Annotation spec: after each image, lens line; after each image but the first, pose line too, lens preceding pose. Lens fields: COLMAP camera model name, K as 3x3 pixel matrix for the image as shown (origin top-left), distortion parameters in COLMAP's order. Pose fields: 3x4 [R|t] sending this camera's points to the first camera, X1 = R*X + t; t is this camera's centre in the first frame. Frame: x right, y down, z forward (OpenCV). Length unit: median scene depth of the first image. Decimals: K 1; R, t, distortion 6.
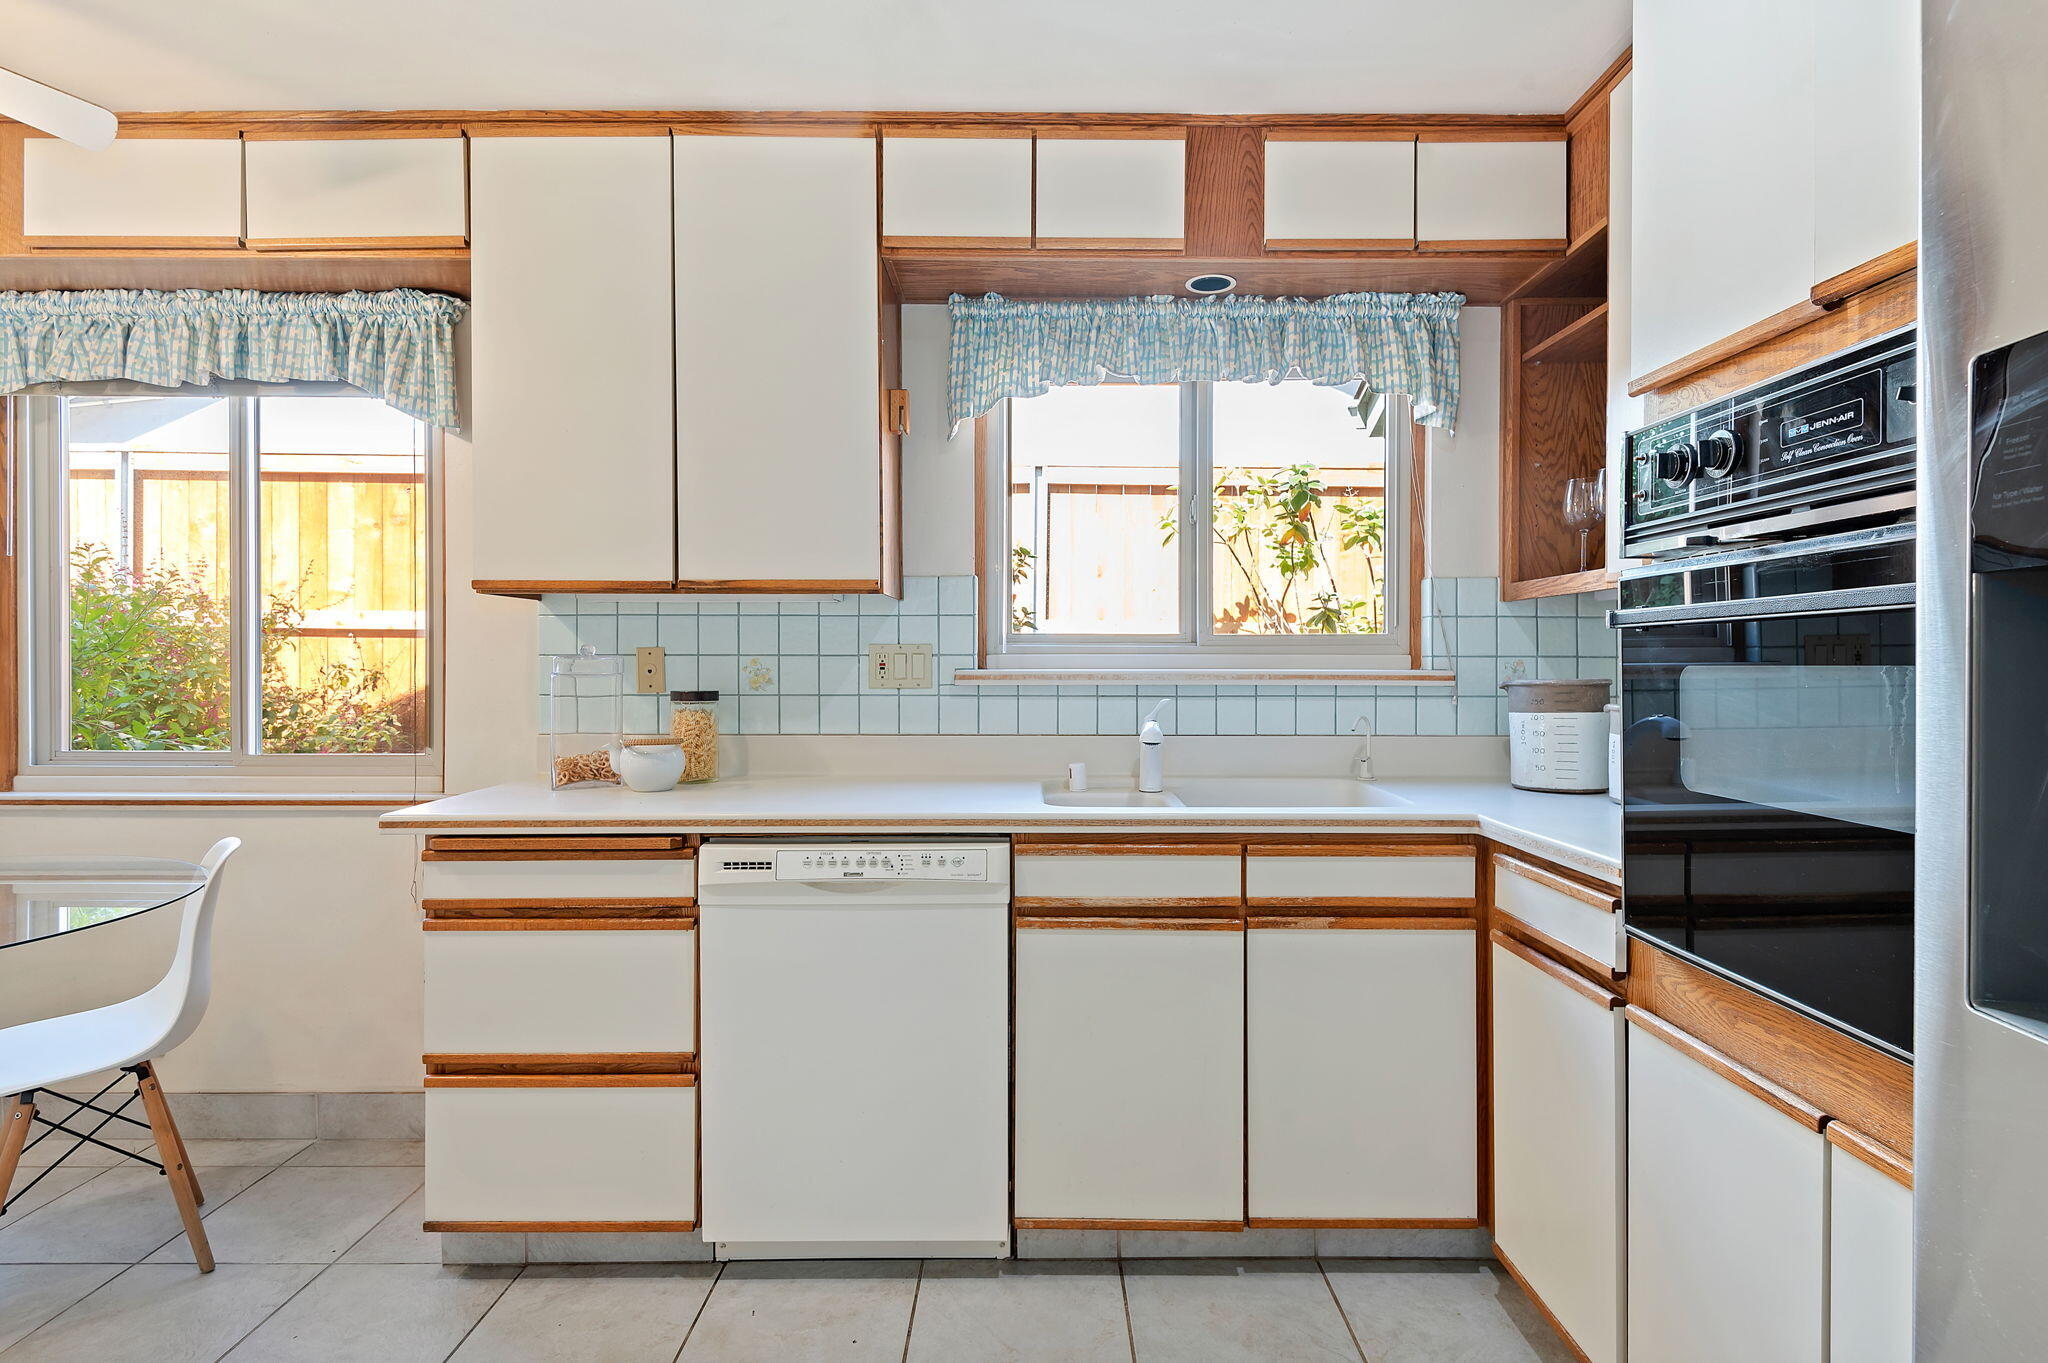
lens RADIAL K [[1020.2, 0, 1024.2], [0, 1020.2, 670.2], [0, 0, 1]] dist [0.015212, -0.010660]
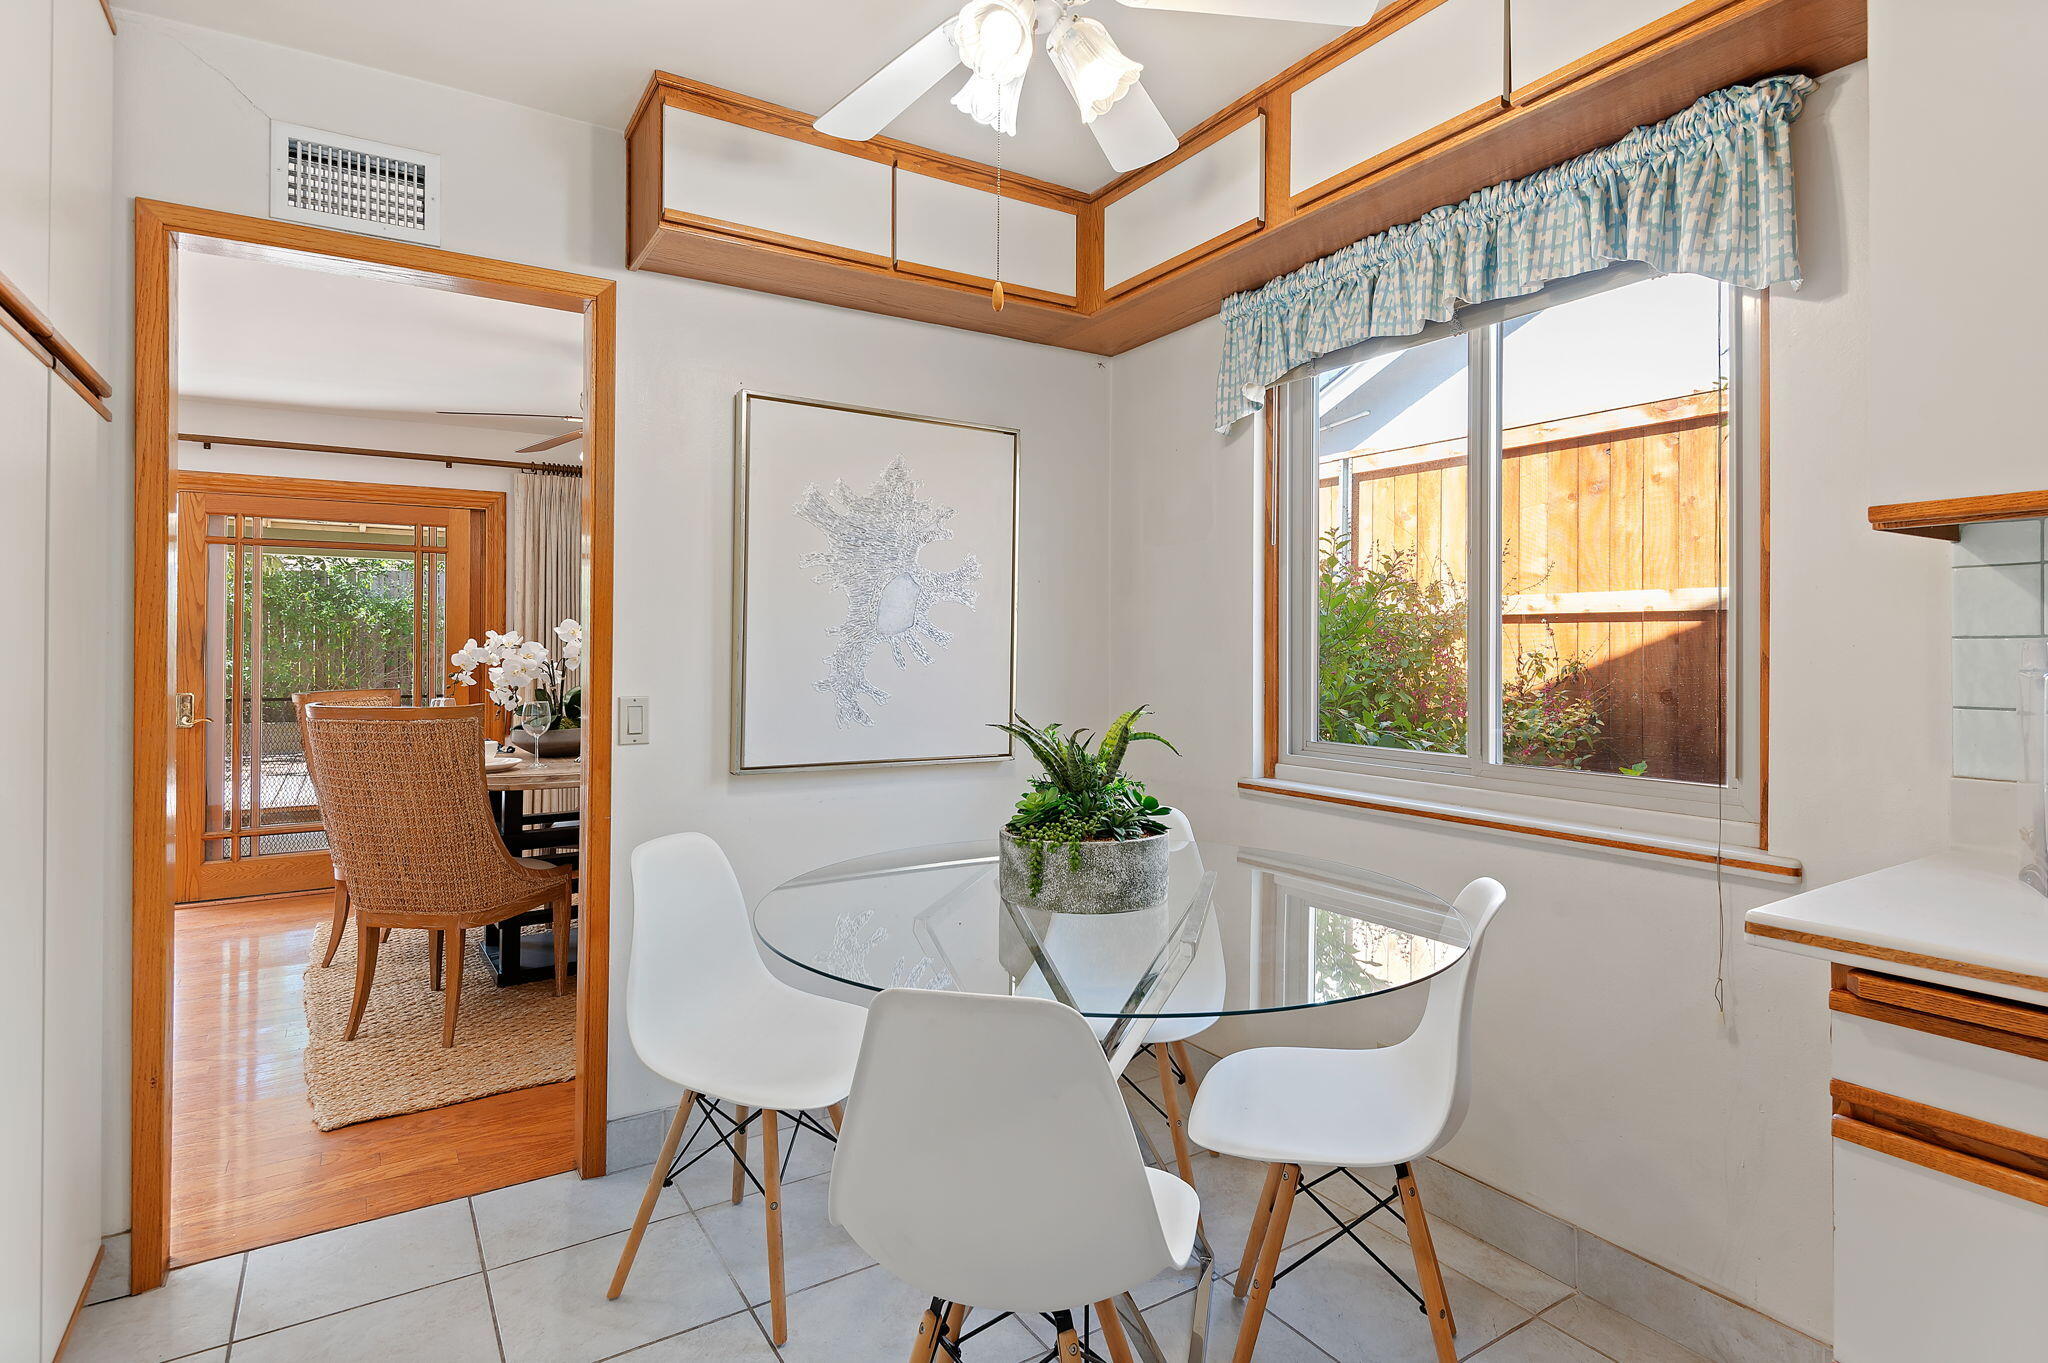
lens RADIAL K [[1045.0, 0, 1022.2], [0, 1045.0, 648.7], [0, 0, 1]] dist [0.001175, -0.001261]
pose [[0.534296, -0.002056, -0.845295, -0.265965], [-0.006077, 0.999962, -0.006273, -0.002169], [0.845276, 0.008488, 0.534263, 0.253565]]
